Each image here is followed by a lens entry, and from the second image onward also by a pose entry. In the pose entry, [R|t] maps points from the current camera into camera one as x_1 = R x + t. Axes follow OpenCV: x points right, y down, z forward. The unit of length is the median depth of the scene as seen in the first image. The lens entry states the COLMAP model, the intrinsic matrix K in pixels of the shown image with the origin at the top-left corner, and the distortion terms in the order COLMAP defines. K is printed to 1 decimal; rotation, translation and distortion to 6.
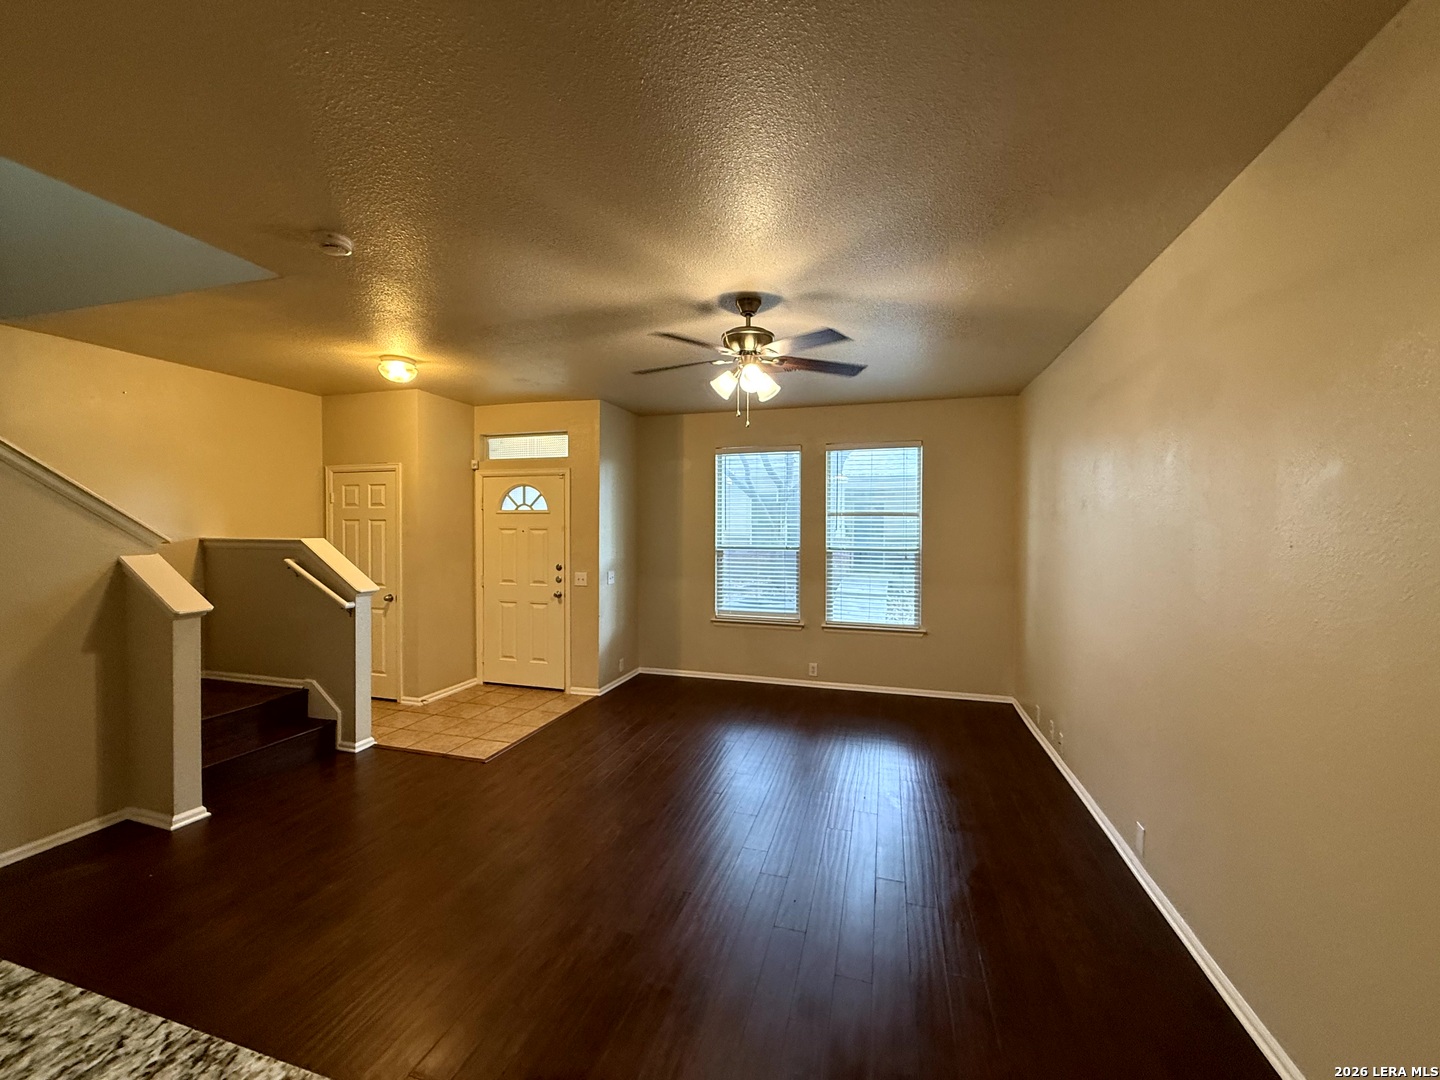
lens RADIAL K [[574.0, 0, 721.1], [0, 574.0, 541.3], [0, 0, 1]] dist [-0.000338, 0.000335]
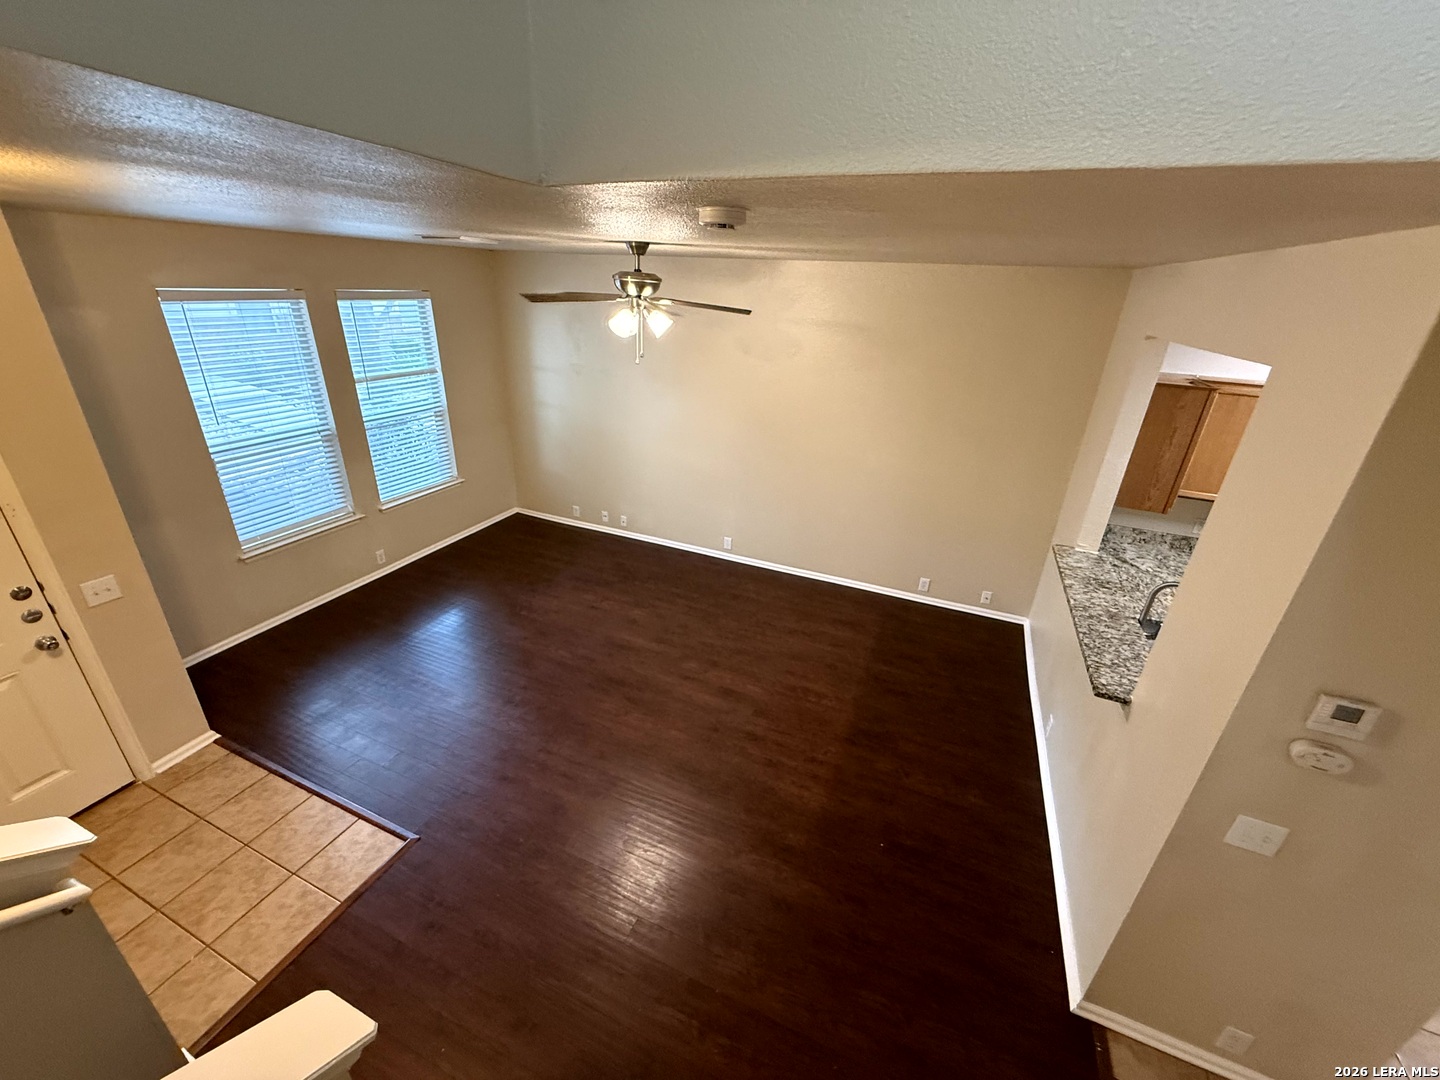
lens RADIAL K [[574.0, 0, 721.1], [0, 574.0, 541.3], [0, 0, 1]] dist [-0.000338, 0.000335]
pose [[0.112755, -0.405238, 0.907231, -0.619055], [-0.027214, 0.911452, 0.410505, -0.198033], [-0.993250, -0.070975, 0.091743, 0.393336]]
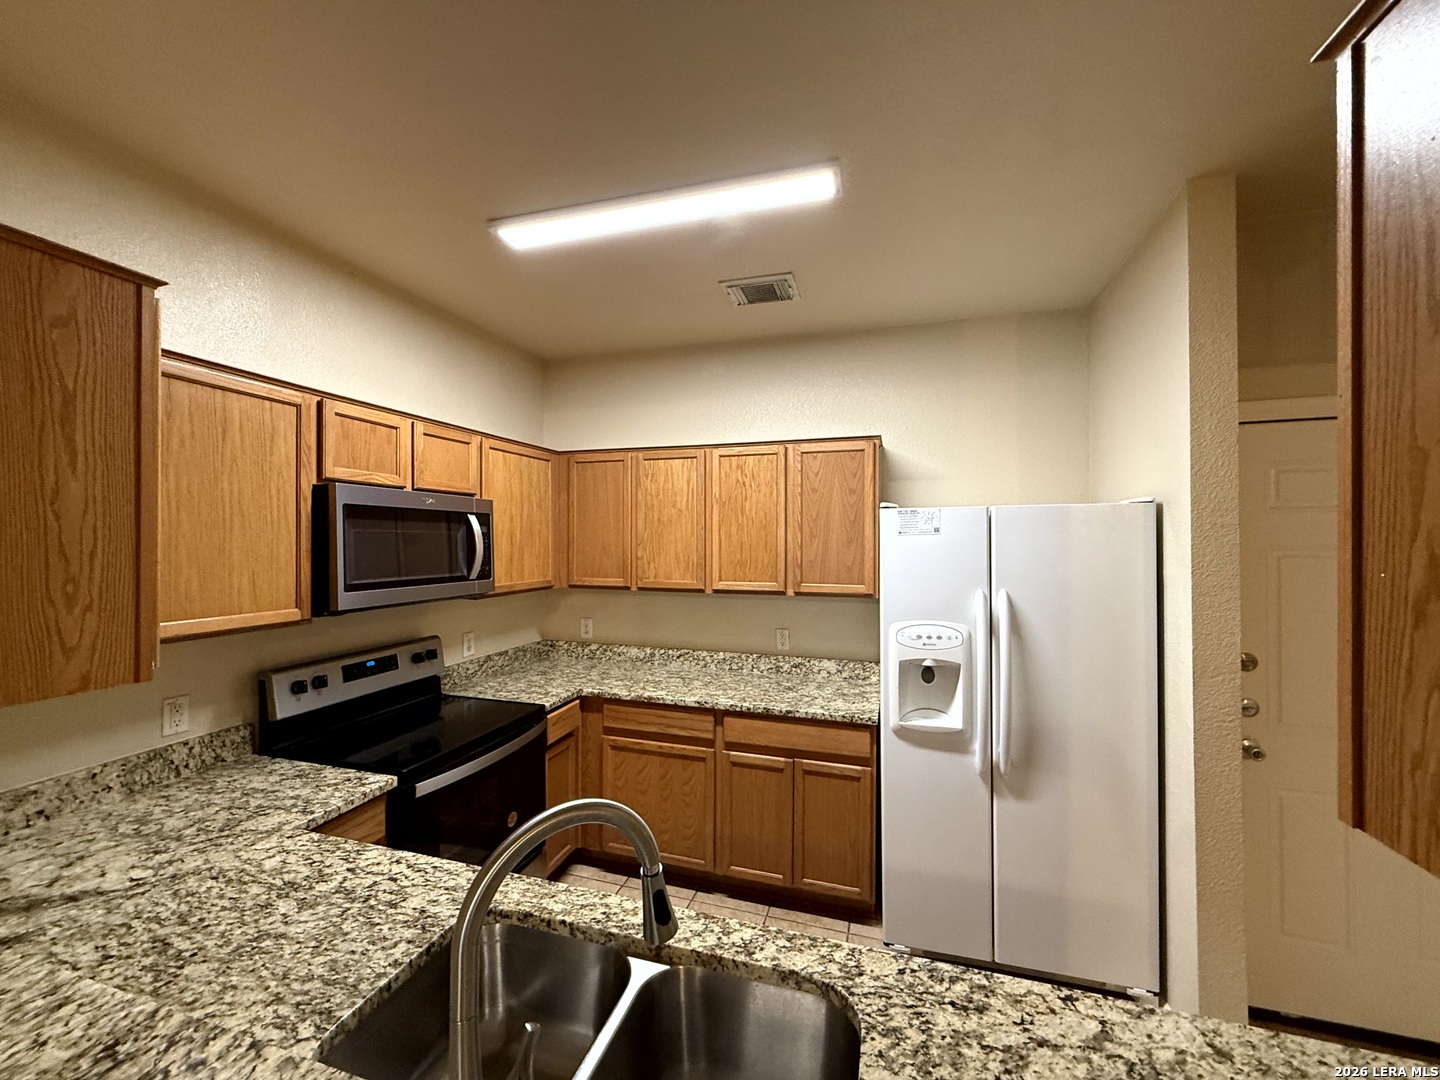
lens RADIAL K [[573.6, 0, 713.8], [0, 573.6, 537.5], [0, 0, 1]] dist [0.000282, 0.000298]
pose [[-0.999563, -0.001121, 0.029524, -0.149129], [-0.000741, 0.999916, 0.012908, -0.020407], [-0.029536, 0.012881, -0.999481, 0.141055]]
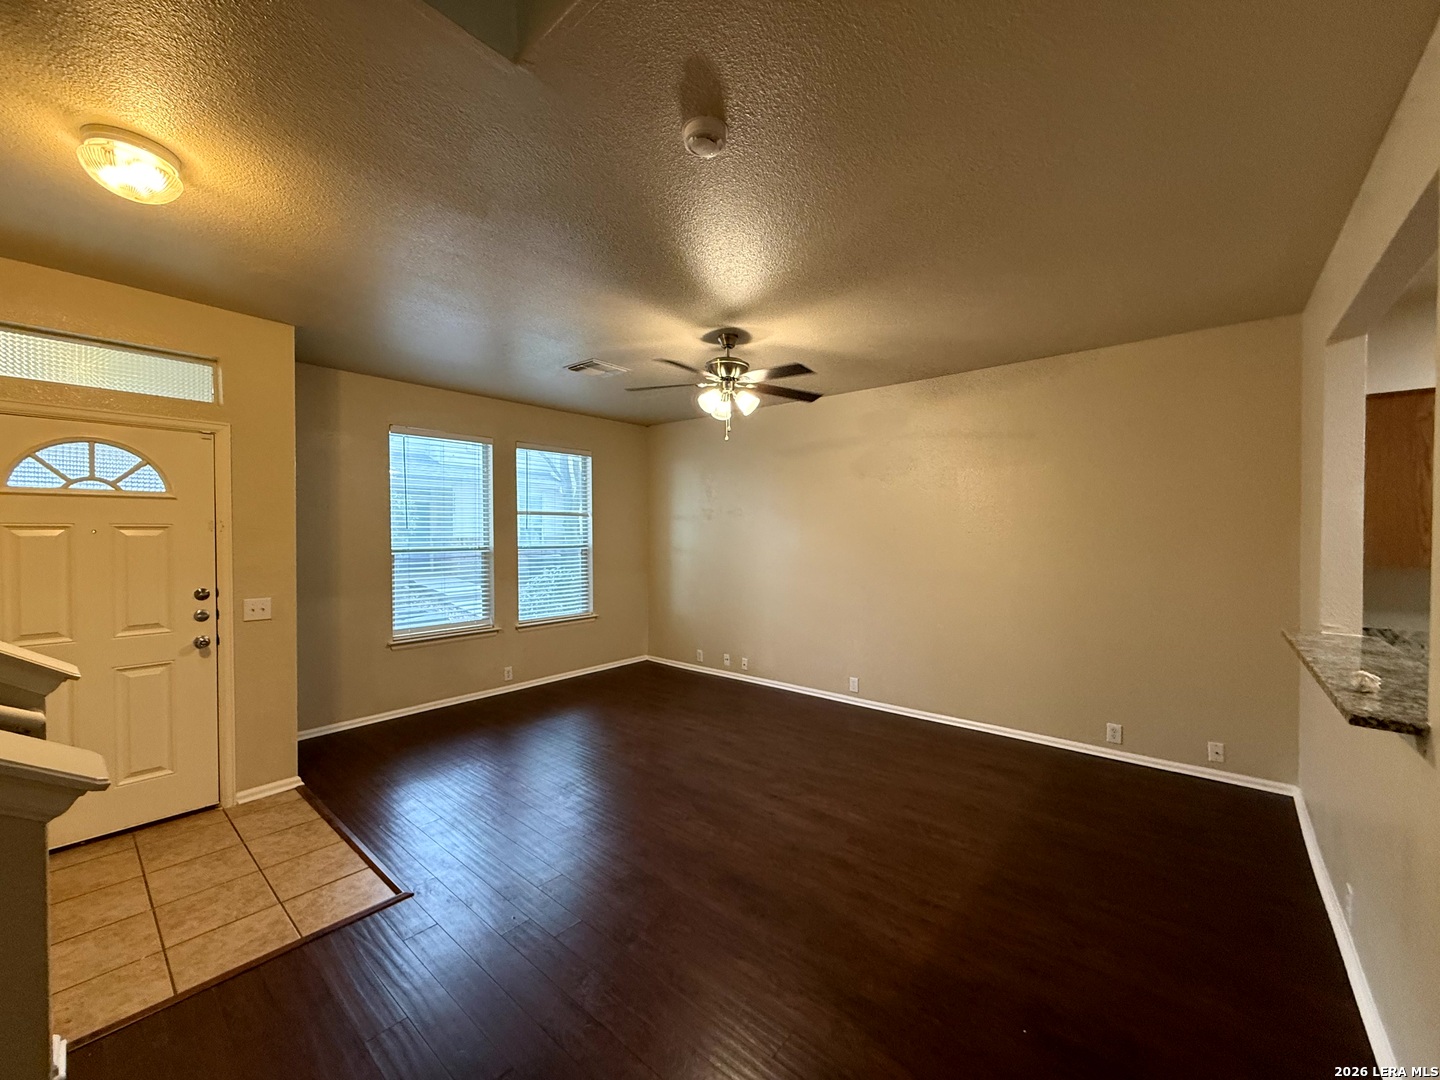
lens RADIAL K [[575.6, 0, 720.0], [0, 575.6, 540.0], [0, 0, 1]] dist [-0.000832, 0.000112]
pose [[0.405076, -0.018458, 0.914097, -0.590857], [0.018414, 0.999758, 0.012028, -0.006075], [-0.914098, 0.011960, 0.405317, 0.294787]]
